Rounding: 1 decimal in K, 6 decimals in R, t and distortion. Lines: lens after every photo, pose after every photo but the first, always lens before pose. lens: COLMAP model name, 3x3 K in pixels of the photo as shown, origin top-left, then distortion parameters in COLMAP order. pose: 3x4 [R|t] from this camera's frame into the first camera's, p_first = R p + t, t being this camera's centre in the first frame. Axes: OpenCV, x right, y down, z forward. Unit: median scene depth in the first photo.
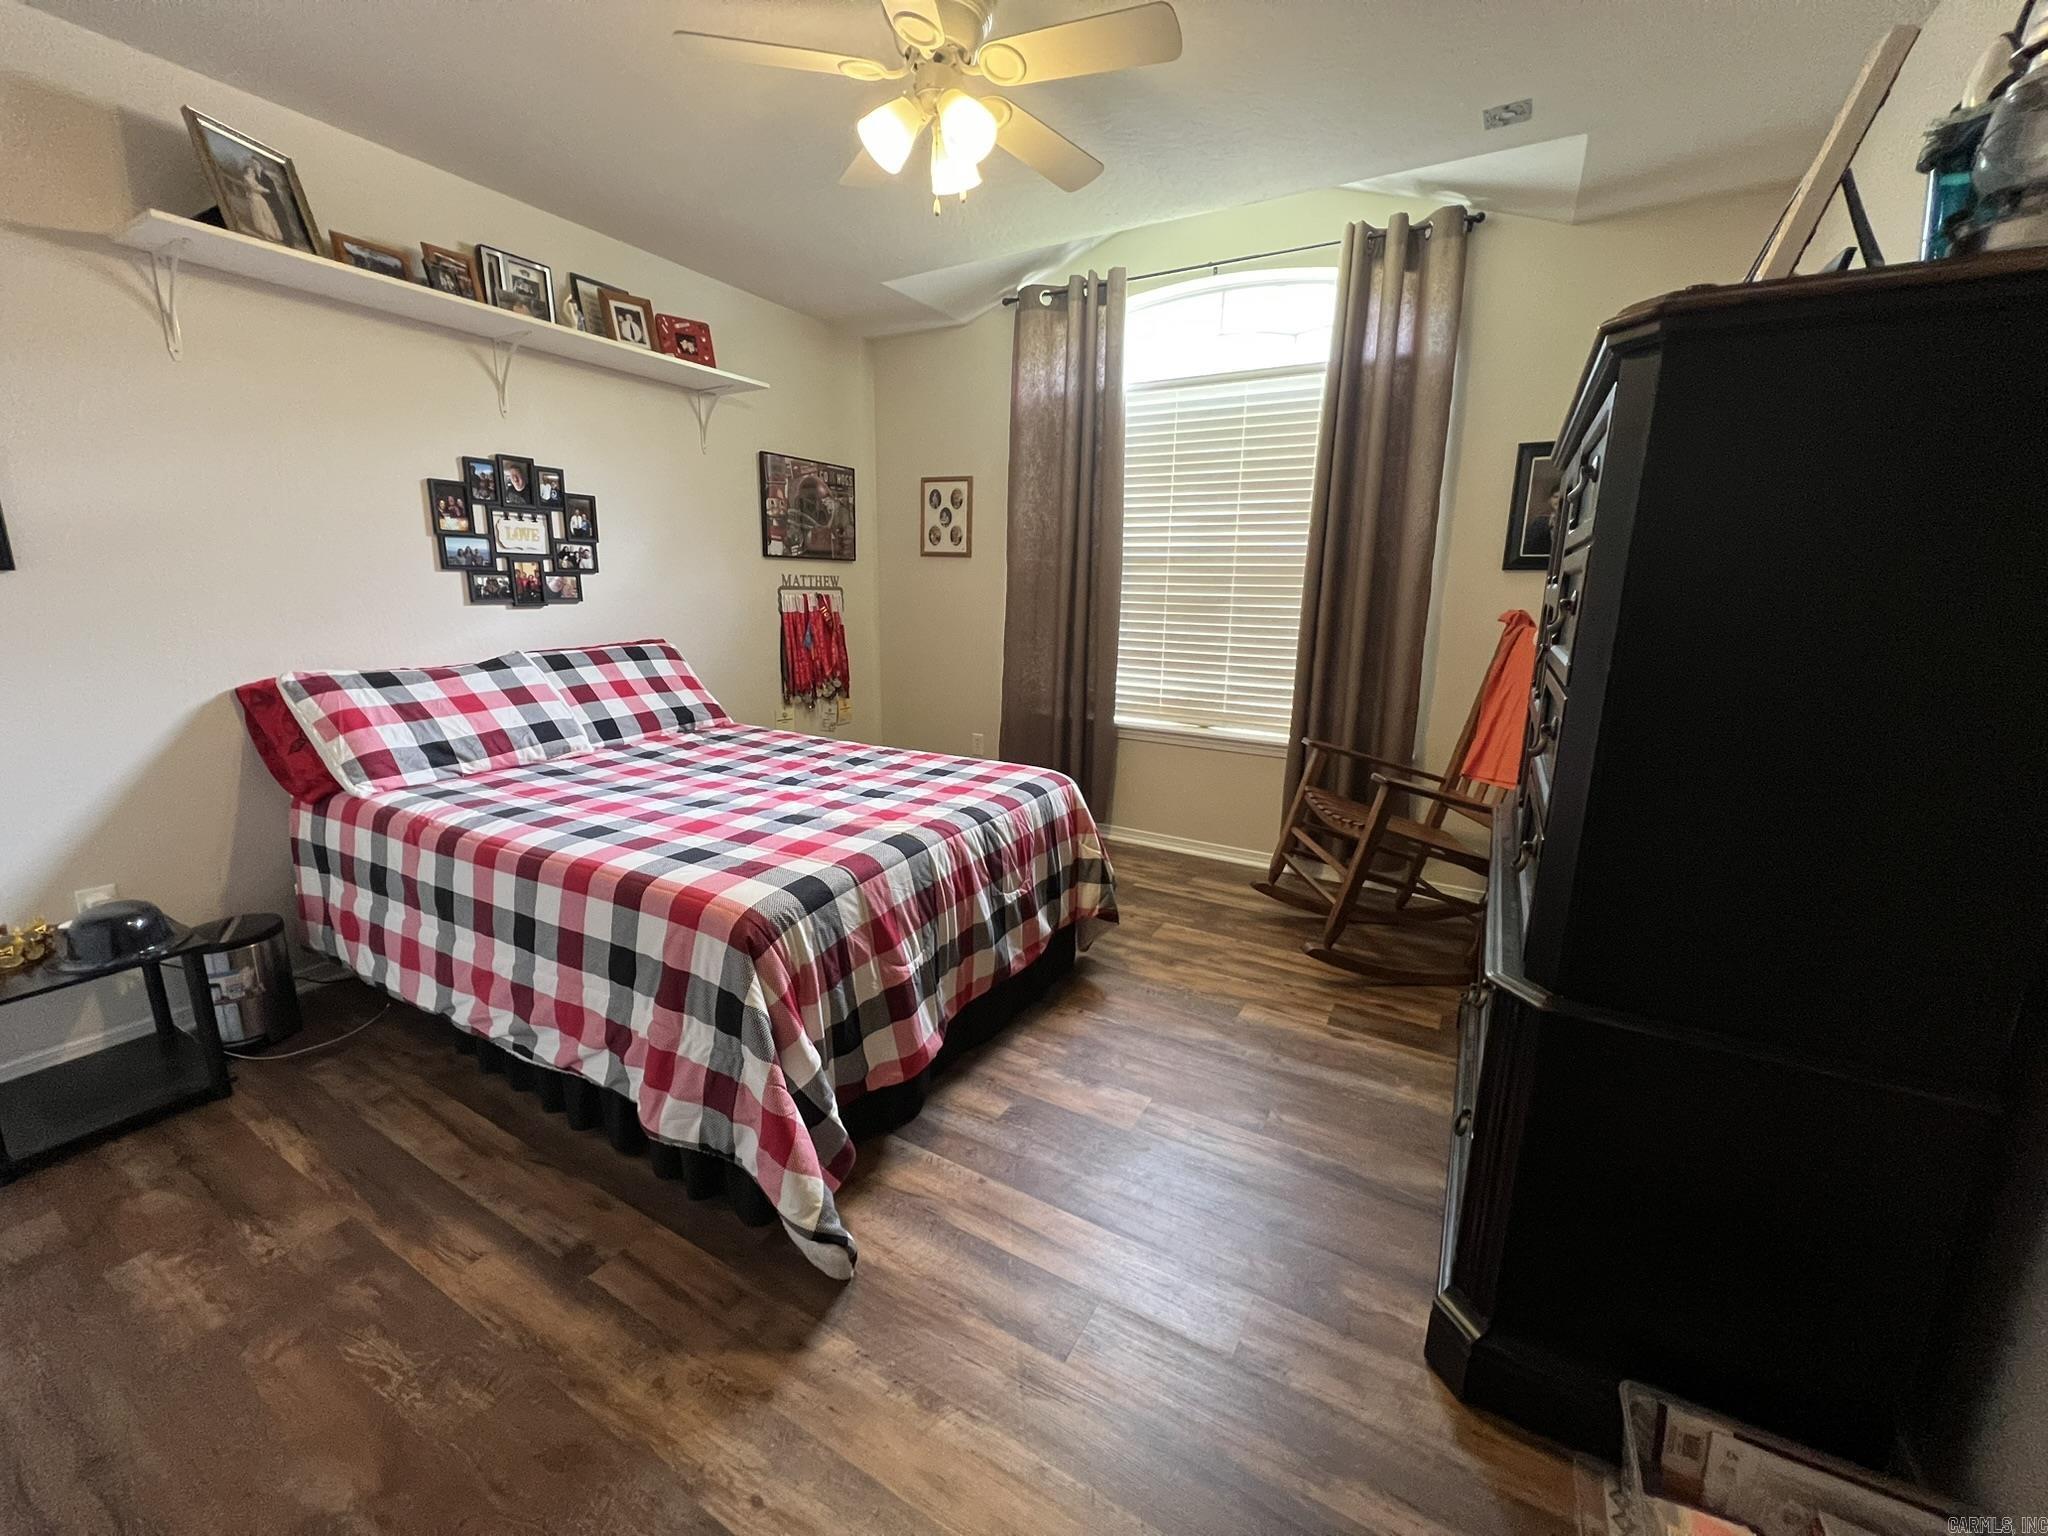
lens RADIAL K [[820.2, 0, 1016.1], [0, 820.2, 764.2], [0, 0, 1]] dist [-0.002290, 0.000910]
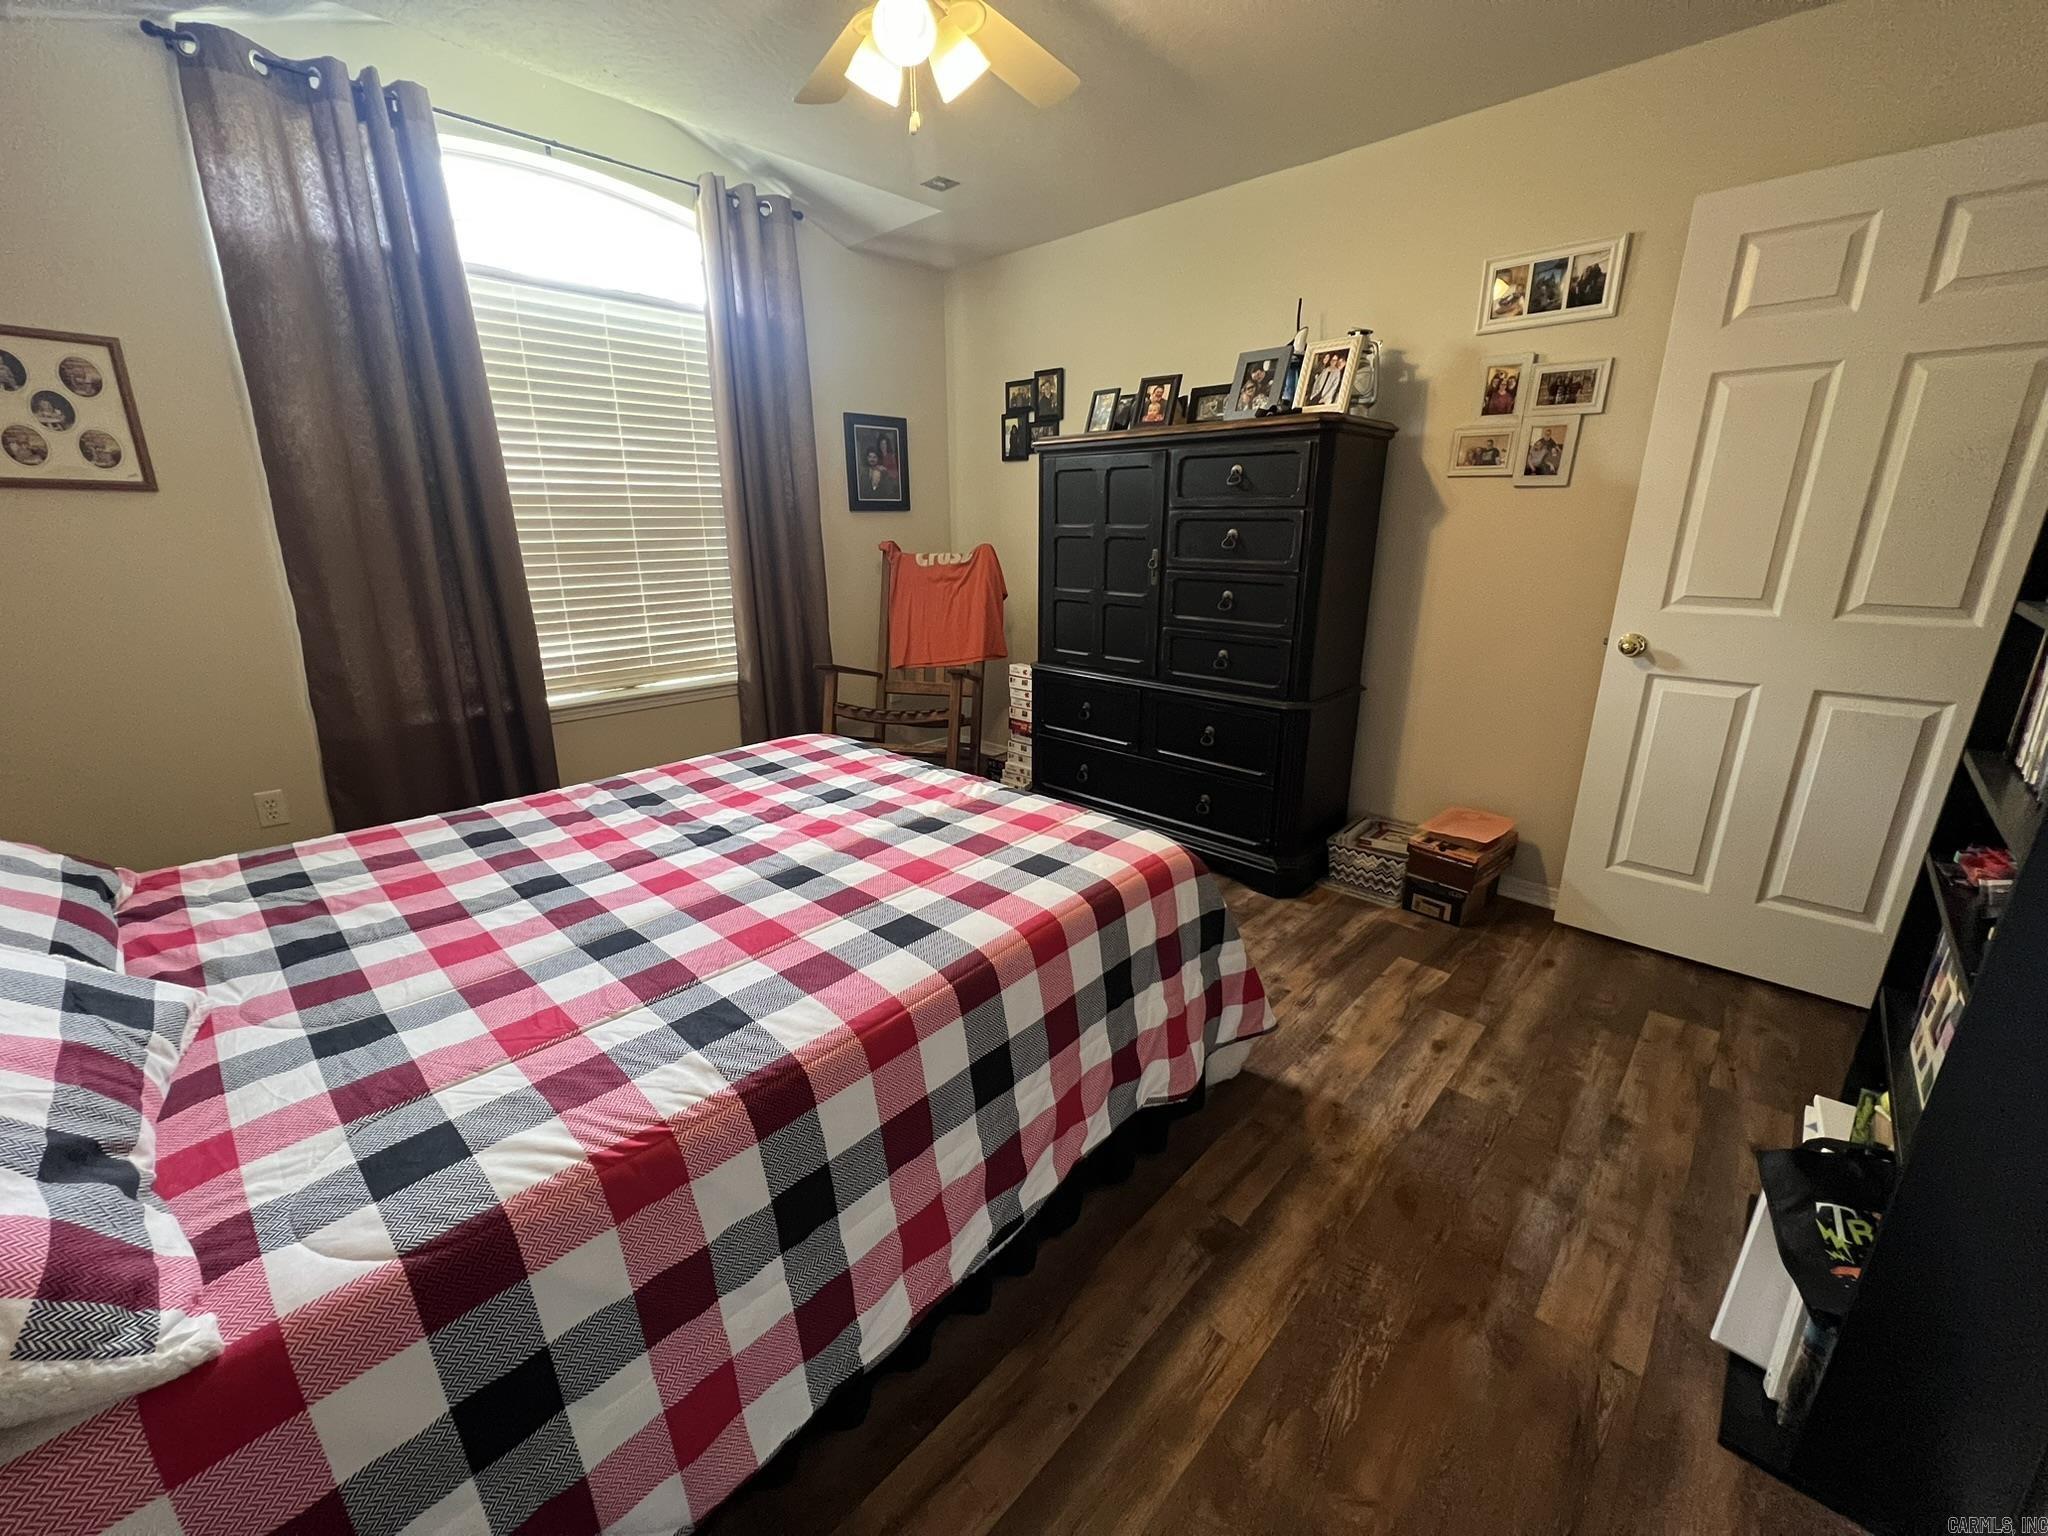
lens RADIAL K [[820.2, 0, 1016.1], [0, 820.2, 763.8], [0, 0, 1]] dist [-0.002290, 0.000910]
pose [[0.231490, -0.297019, 0.926387, -0.564472], [0.217177, 0.943998, 0.248397, -0.102785], [-0.948286, 0.143689, 0.283032, 0.364323]]
